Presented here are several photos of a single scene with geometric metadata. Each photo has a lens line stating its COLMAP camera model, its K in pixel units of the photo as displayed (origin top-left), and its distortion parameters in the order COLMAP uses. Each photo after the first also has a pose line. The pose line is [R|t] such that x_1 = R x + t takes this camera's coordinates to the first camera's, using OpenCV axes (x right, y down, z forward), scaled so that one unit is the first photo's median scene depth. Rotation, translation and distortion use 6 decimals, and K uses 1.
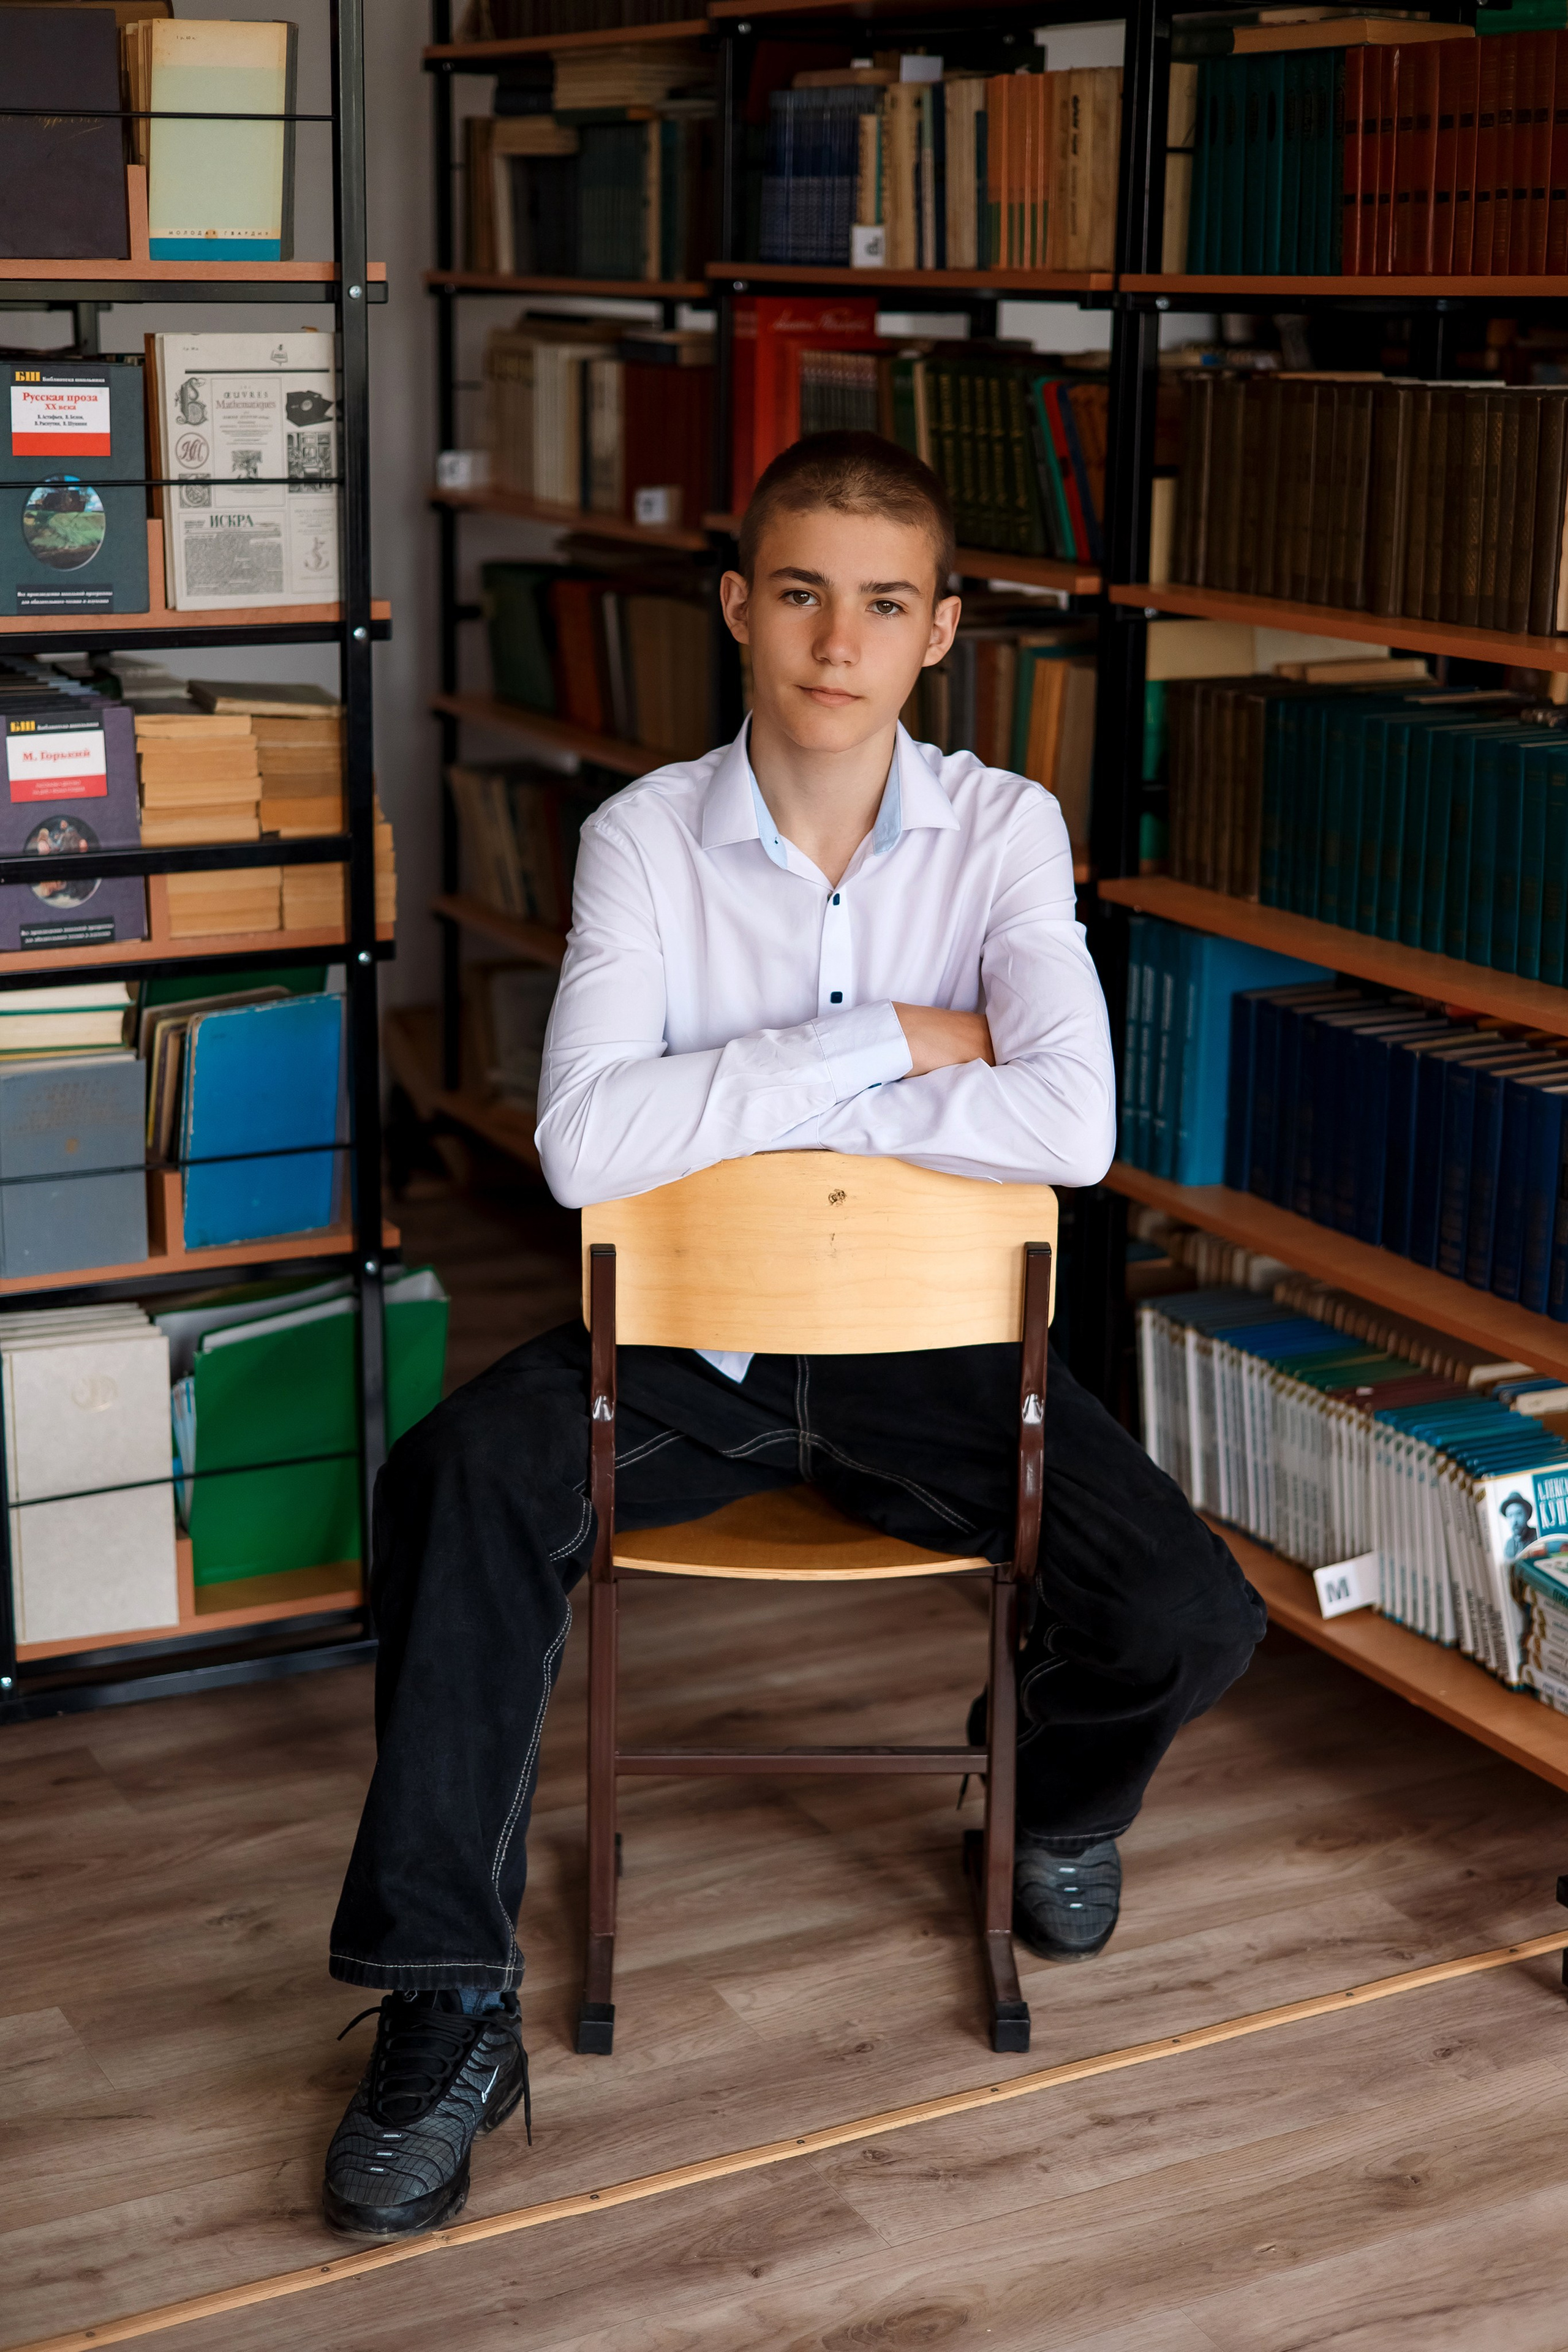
lens RADIAL K [[3391.8, 0, 776.3], [0, 3391.8, 1177.5], [0, 0, 1]] dist [0.011491, 0.000000]
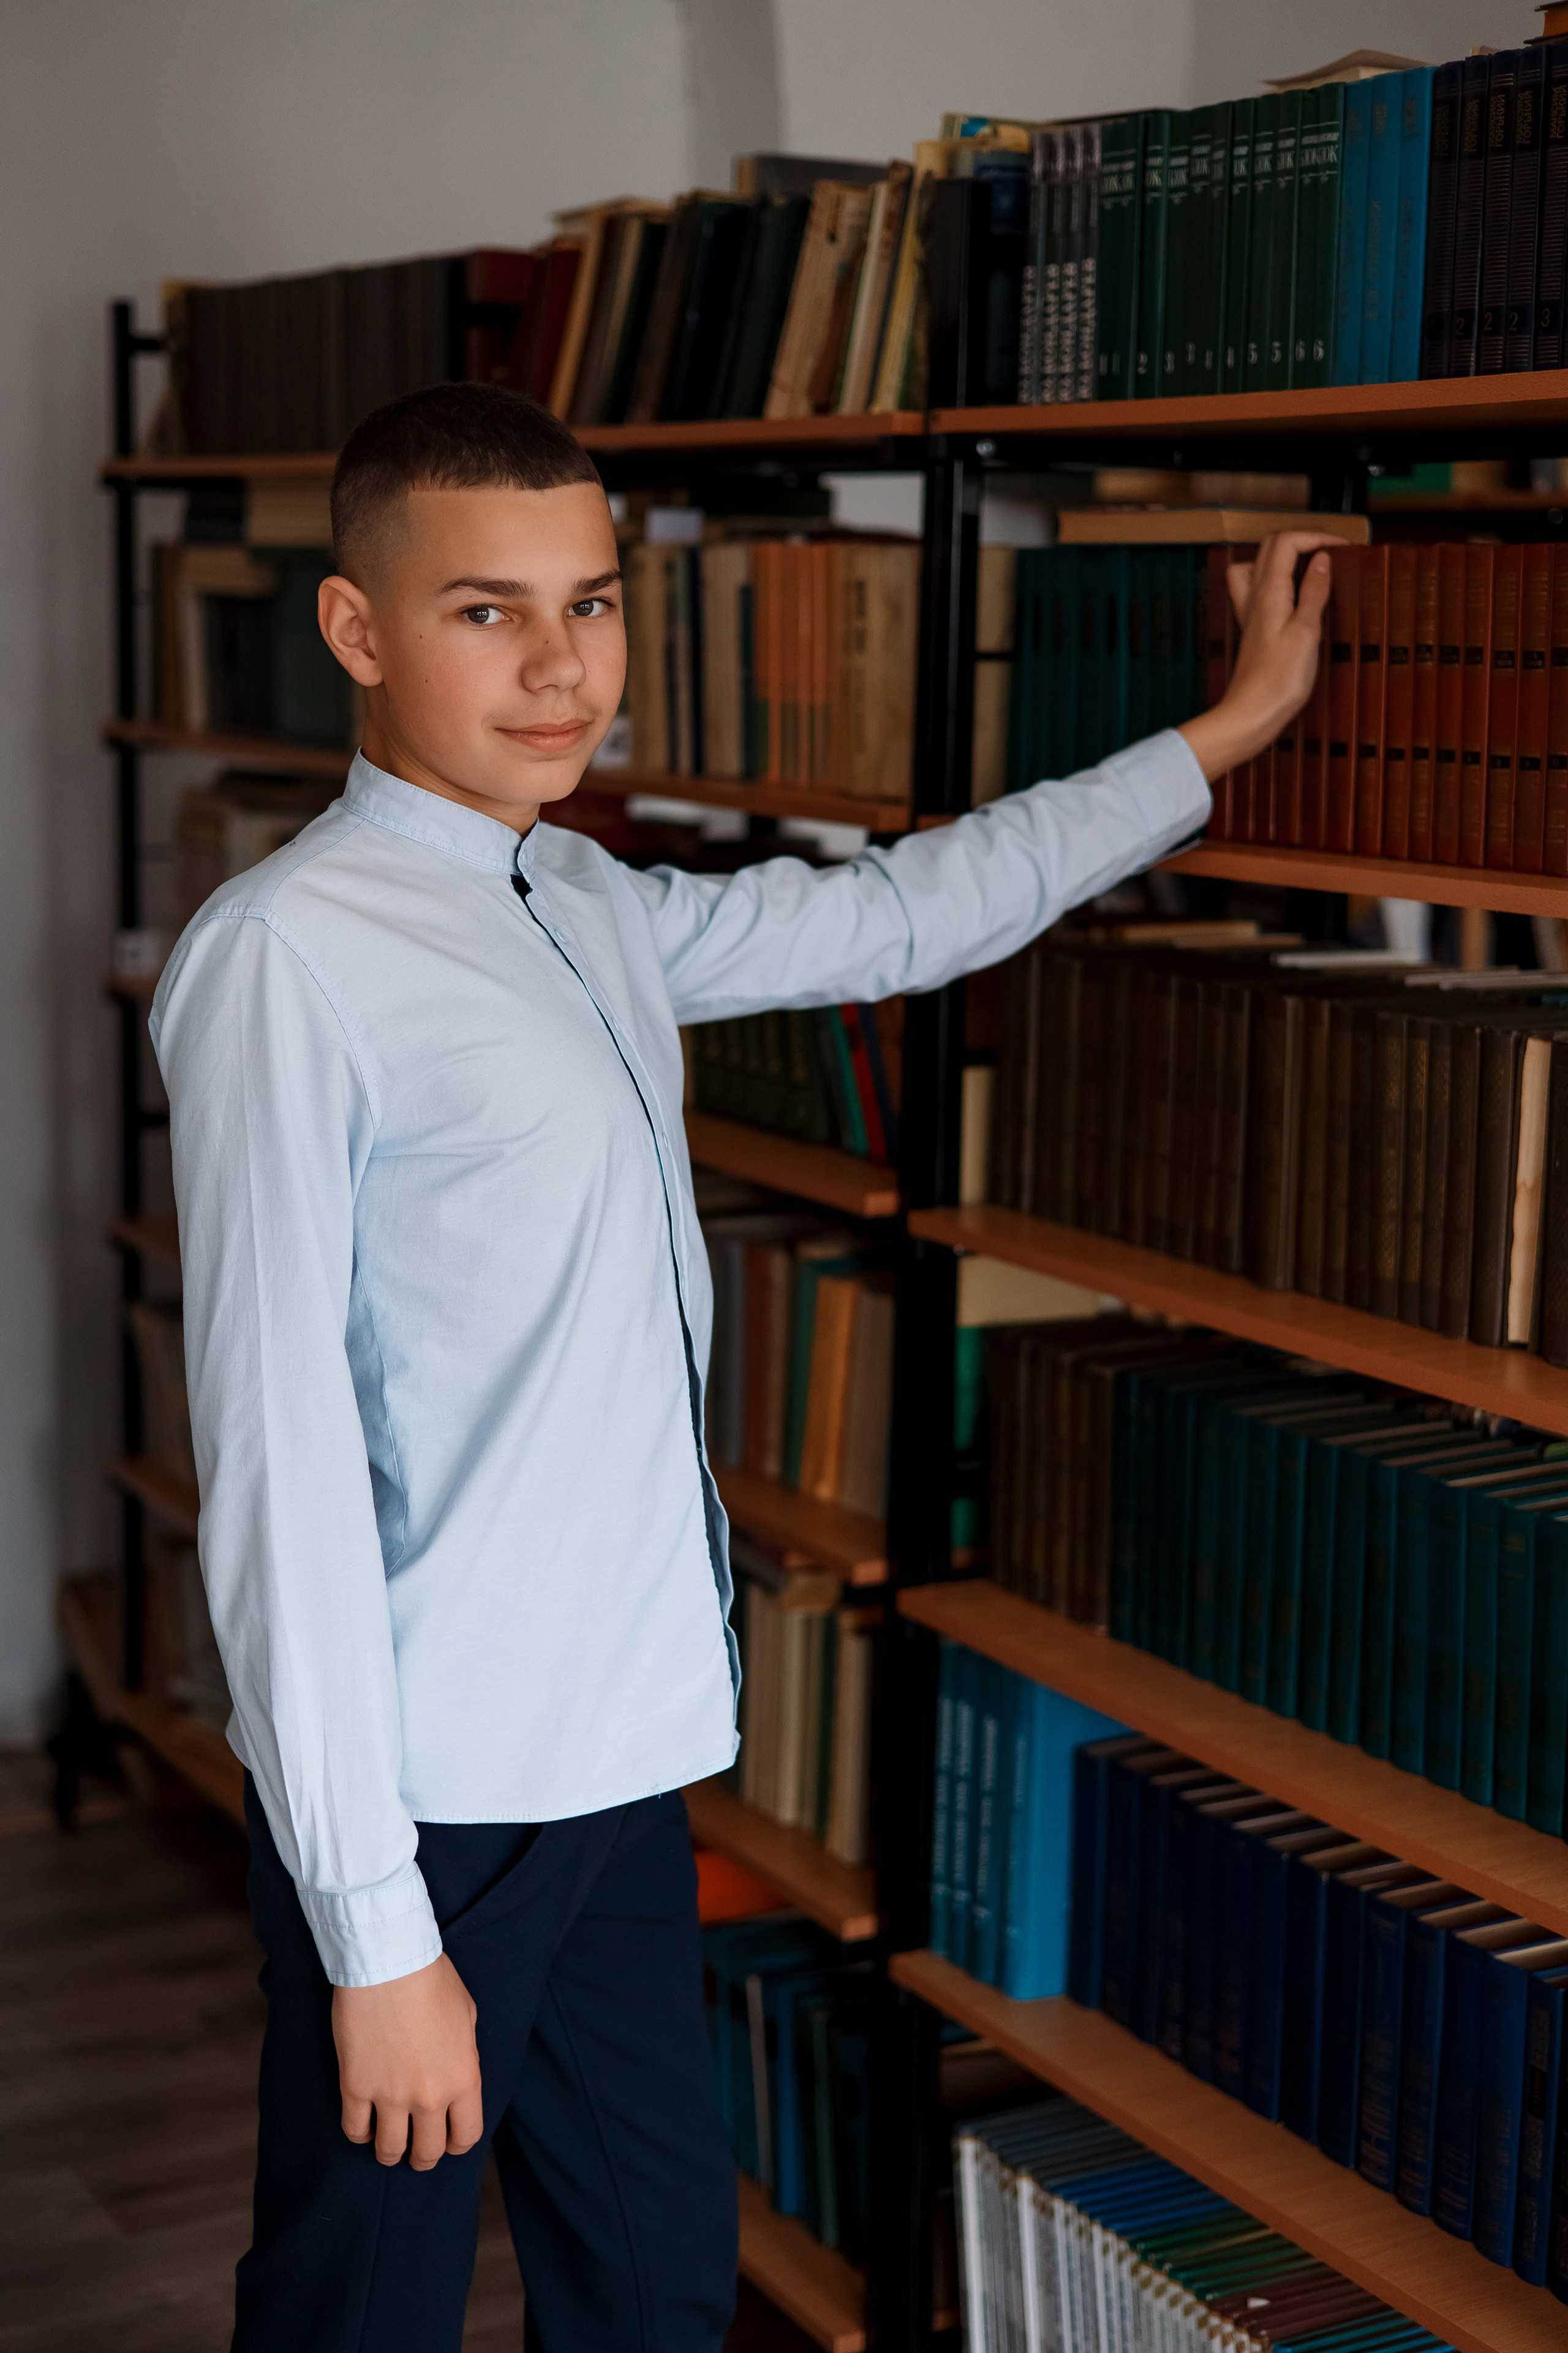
lens RADIAL K [[3556.0, 0, 777.9], [0, 3556.0, 1154.4], [0, 0, 1]] dist [0.010223, 0.000000]
pose [[0.998993, 0.000551, 0.044870, 0.033547], [0.003929, 0.995011, -0.099688, -0.109046], [-0.044701, 0.099764, 0.994007, 0.207663]]
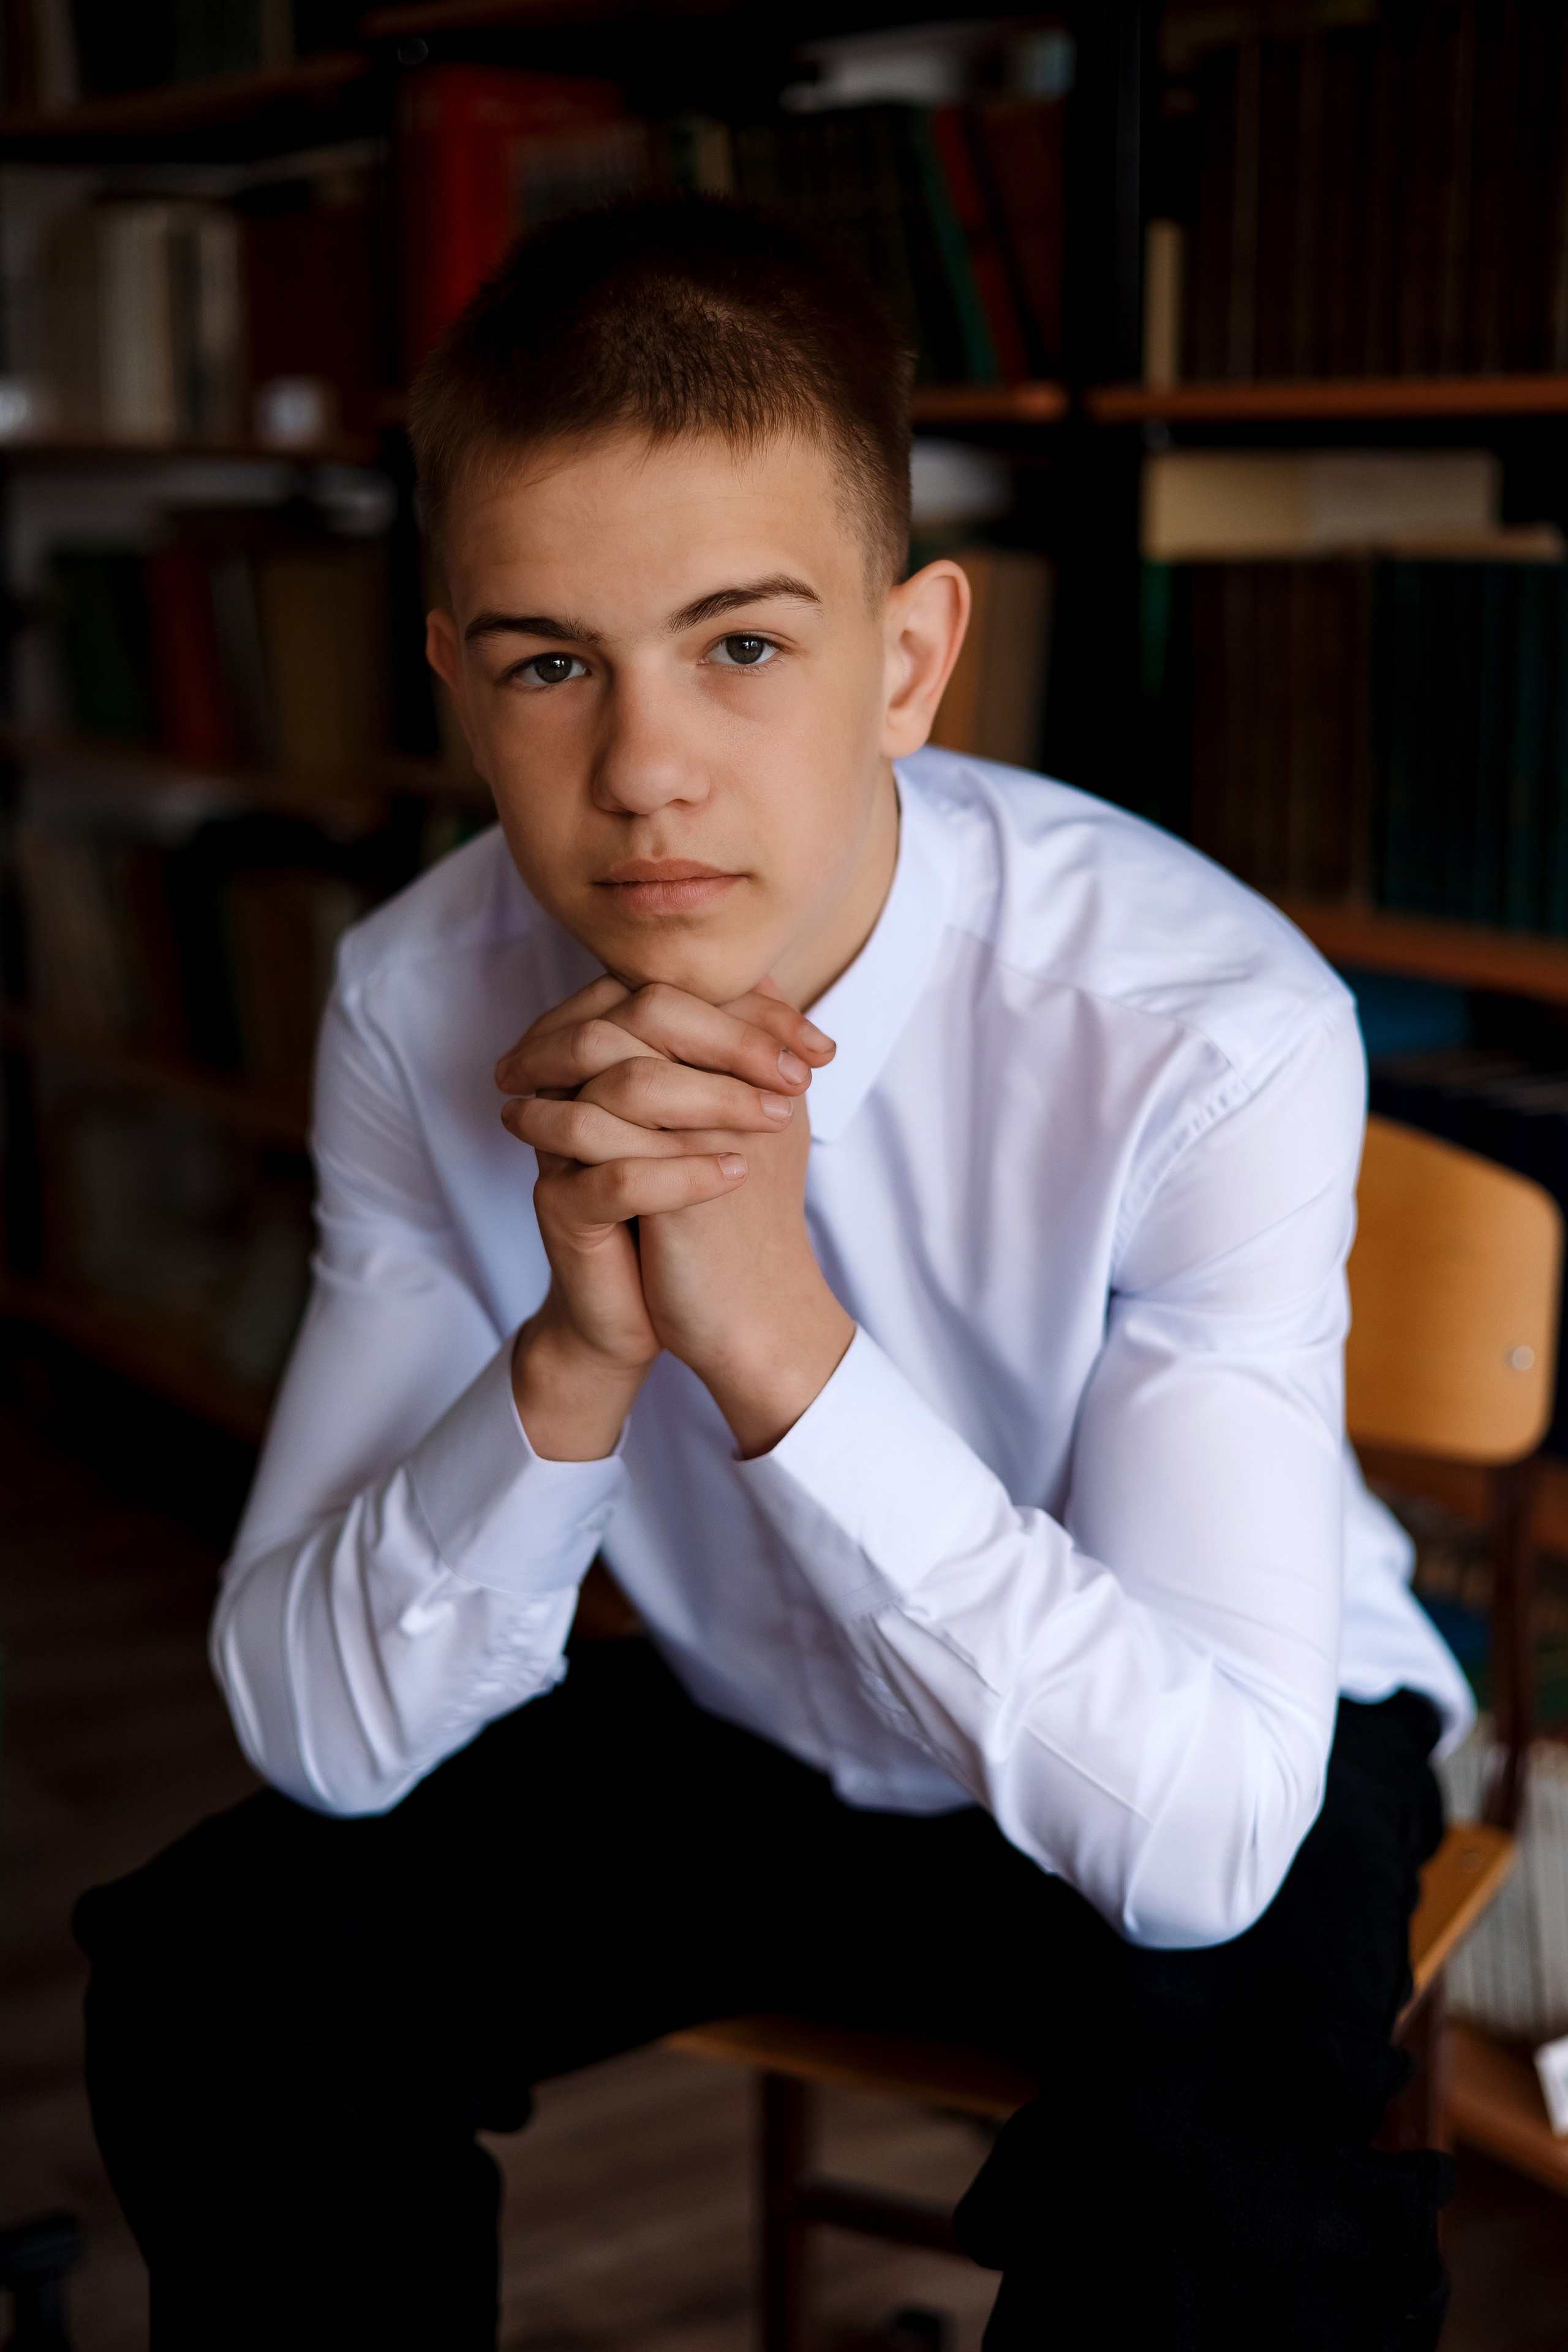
lens RADIAL K [[3554.8, 0, 727.2], [0, 3554.8, 1113.2], [0, 0, 1]] dist [0.010223, 0.000000]
pose [[0.995356, -0.033539, 0.090229, -0.024159], [0.040571, 0.996185, -0.077261, -0.004915], [-0.087293, 0.080563, 0.992920, 0.407911]]
